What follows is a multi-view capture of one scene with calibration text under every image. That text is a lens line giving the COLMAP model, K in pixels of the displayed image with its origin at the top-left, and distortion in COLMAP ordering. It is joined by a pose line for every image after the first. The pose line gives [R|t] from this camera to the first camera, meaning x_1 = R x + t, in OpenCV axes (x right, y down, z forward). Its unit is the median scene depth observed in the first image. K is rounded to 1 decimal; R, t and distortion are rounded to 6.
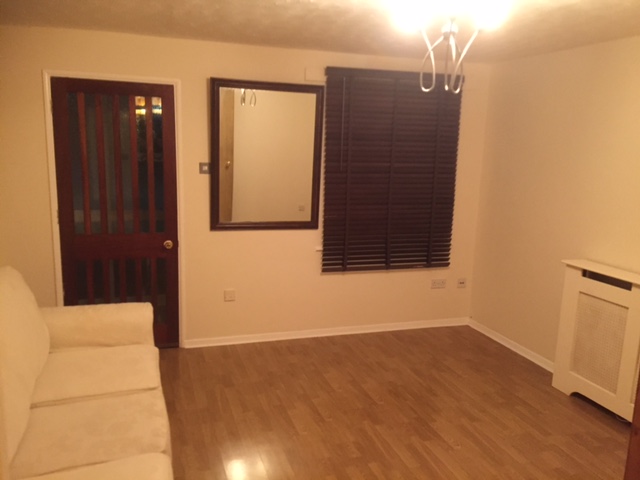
lens RADIAL K [[544.6, 0, 314.8], [0, 544.6, 257.9], [0, 0, 1]] dist [0.087059, -0.119583]
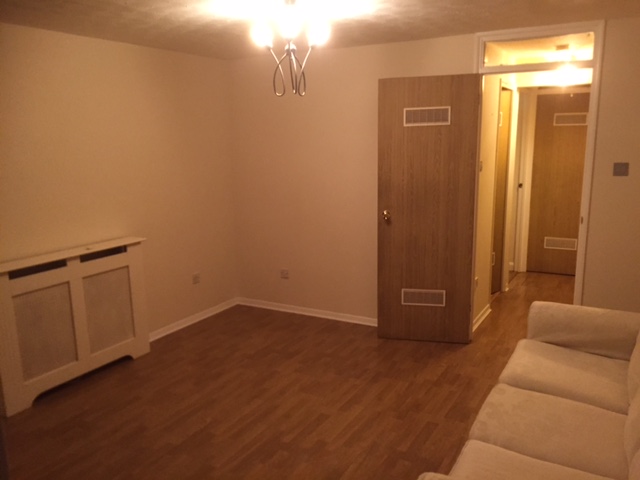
lens RADIAL K [[540.9, 0, 309.9], [0, 540.9, 249.6], [0, 0, 1]] dist [0.196815, -0.326367]
pose [[-0.666326, -0.169775, 0.726076, -0.445792], [0.146743, 0.924837, 0.350918, -0.232908], [-0.731078, 0.340373, -0.591329, 1.028375]]
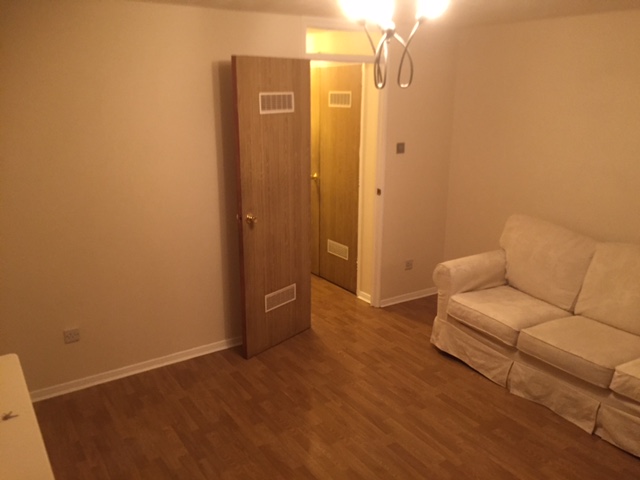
lens RADIAL K [[544.6, 0, 314.8], [0, 544.6, 257.9], [0, 0, 1]] dist [0.087059, -0.119583]
pose [[-0.967069, 0.049009, -0.249753, 0.357193], [-0.075918, 0.881070, 0.466853, -0.274851], [0.242929, 0.470439, -0.848335, 1.096134]]
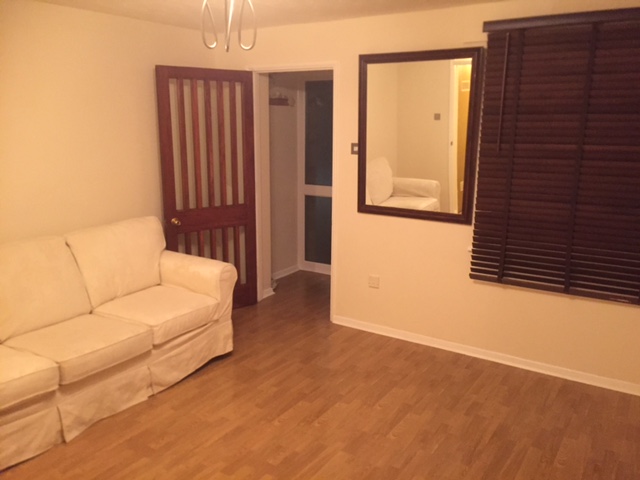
lens RADIAL K [[544.6, 0, 314.8], [0, 544.6, 257.9], [0, 0, 1]] dist [0.087059, -0.119583]
pose [[0.621505, 0.166507, -0.765511, 0.548919], [-0.145445, 0.984688, 0.096097, -0.054095], [0.769791, 0.051615, 0.636206, 0.324400]]
